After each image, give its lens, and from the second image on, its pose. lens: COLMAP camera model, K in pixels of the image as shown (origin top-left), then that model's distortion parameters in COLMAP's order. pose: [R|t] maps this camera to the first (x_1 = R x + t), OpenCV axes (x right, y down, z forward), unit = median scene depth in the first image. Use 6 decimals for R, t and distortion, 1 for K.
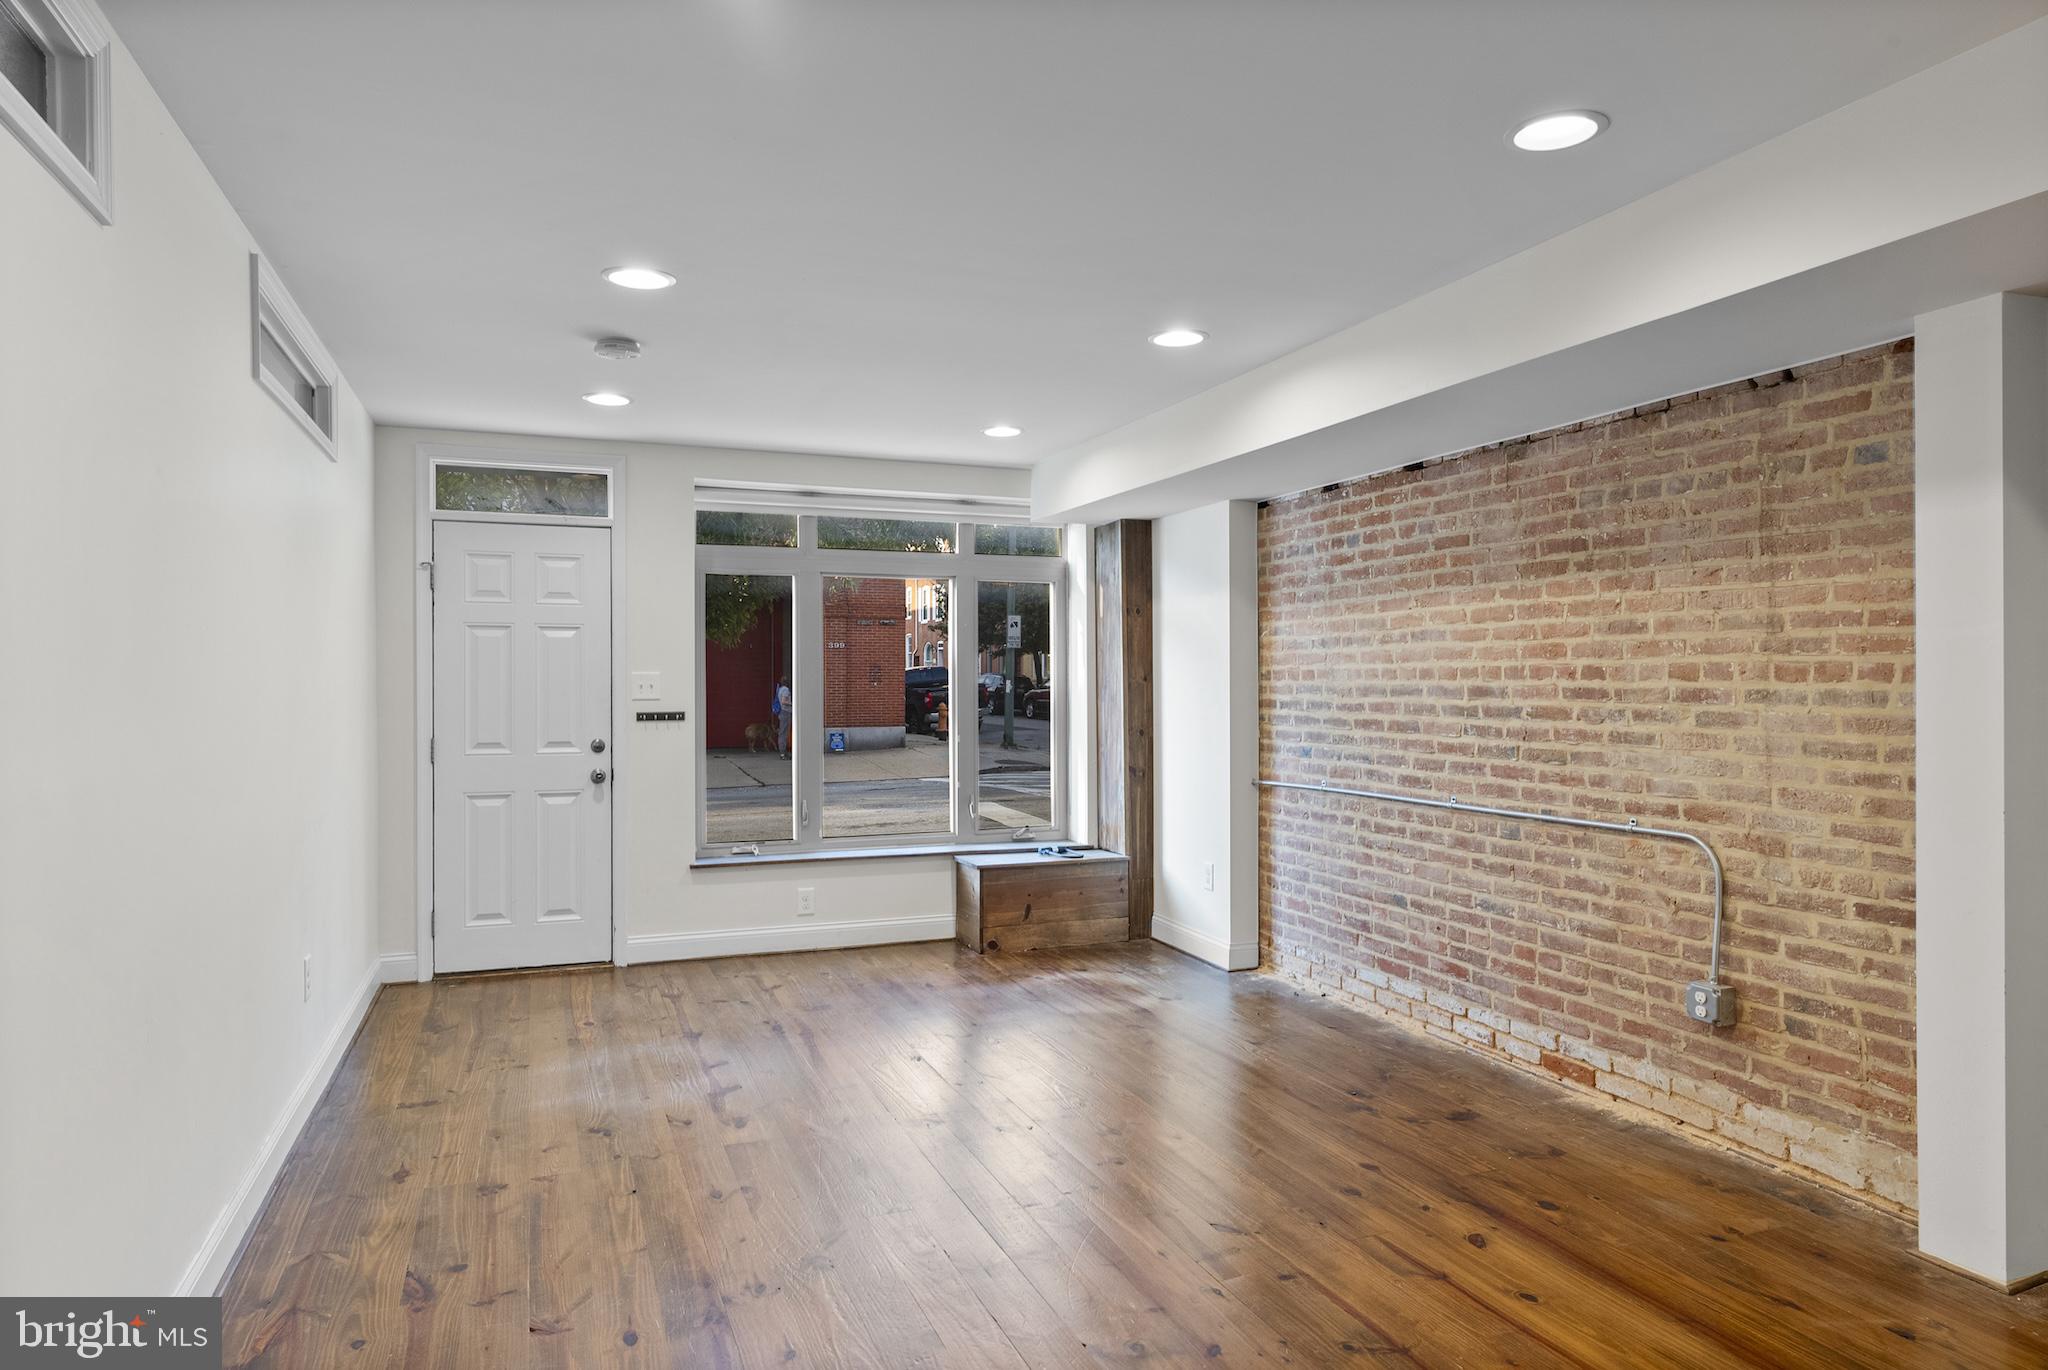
lens RADIAL K [[1266.3, 0, 1019.6], [0, 1266.3, 692.0], [0, 0, 1]] dist [-0.010516, 0.010461]
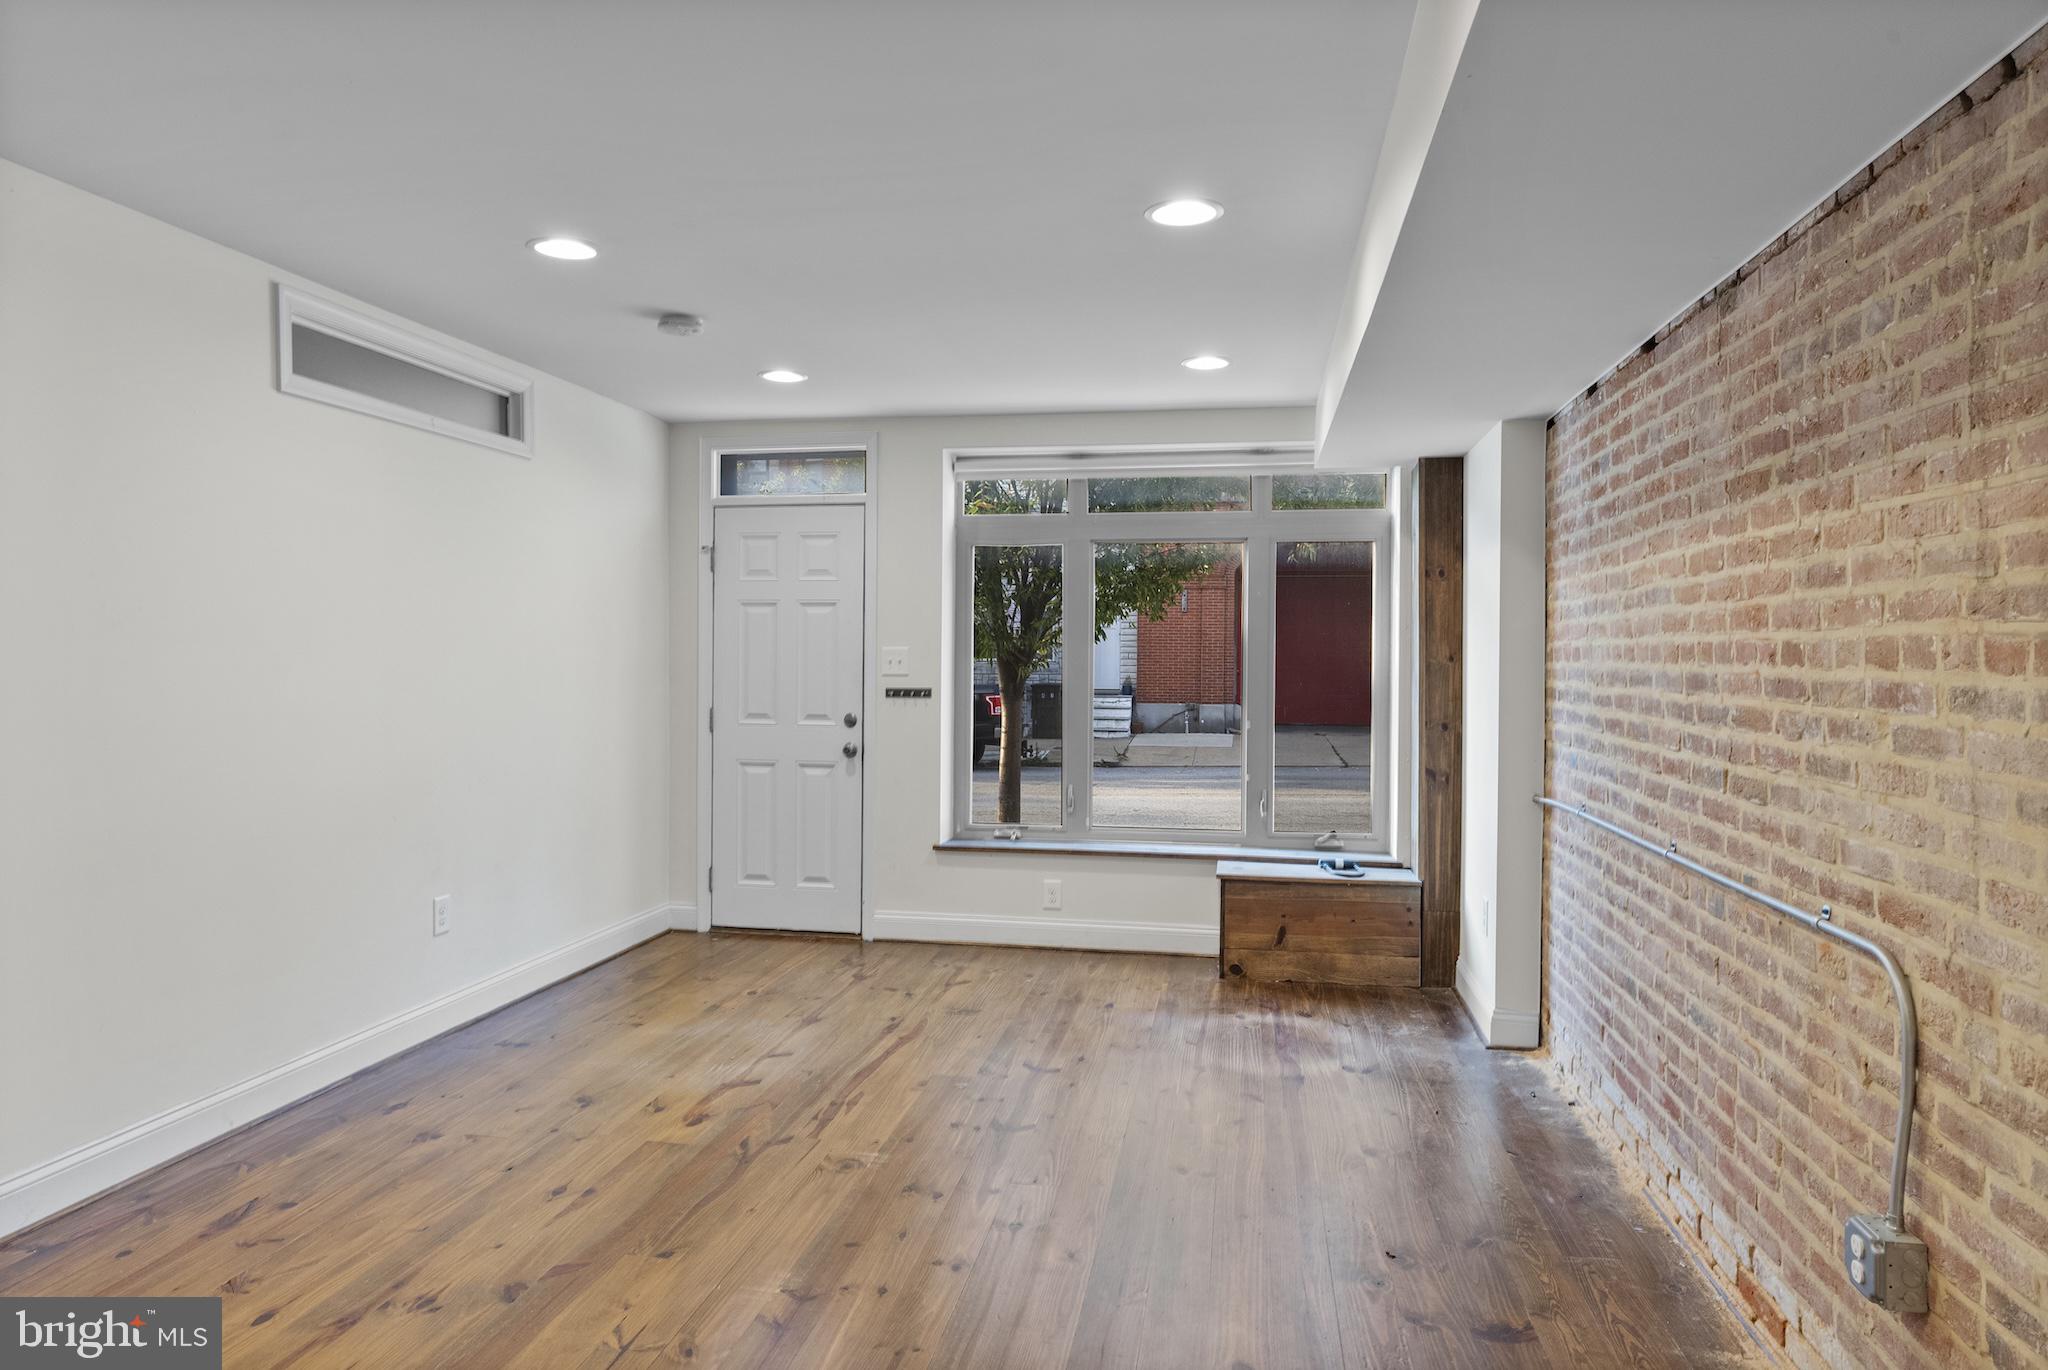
lens RADIAL K [[1266.3, 0, 1017.0], [0, 1266.3, 676.9], [0, 0, 1]] dist [-0.010516, 0.010461]
pose [[0.848955, 0.015690, -0.528233, 0.375891], [-0.012012, 0.999874, 0.010394, -0.005036], [0.528329, -0.002480, 0.849036, 0.249043]]
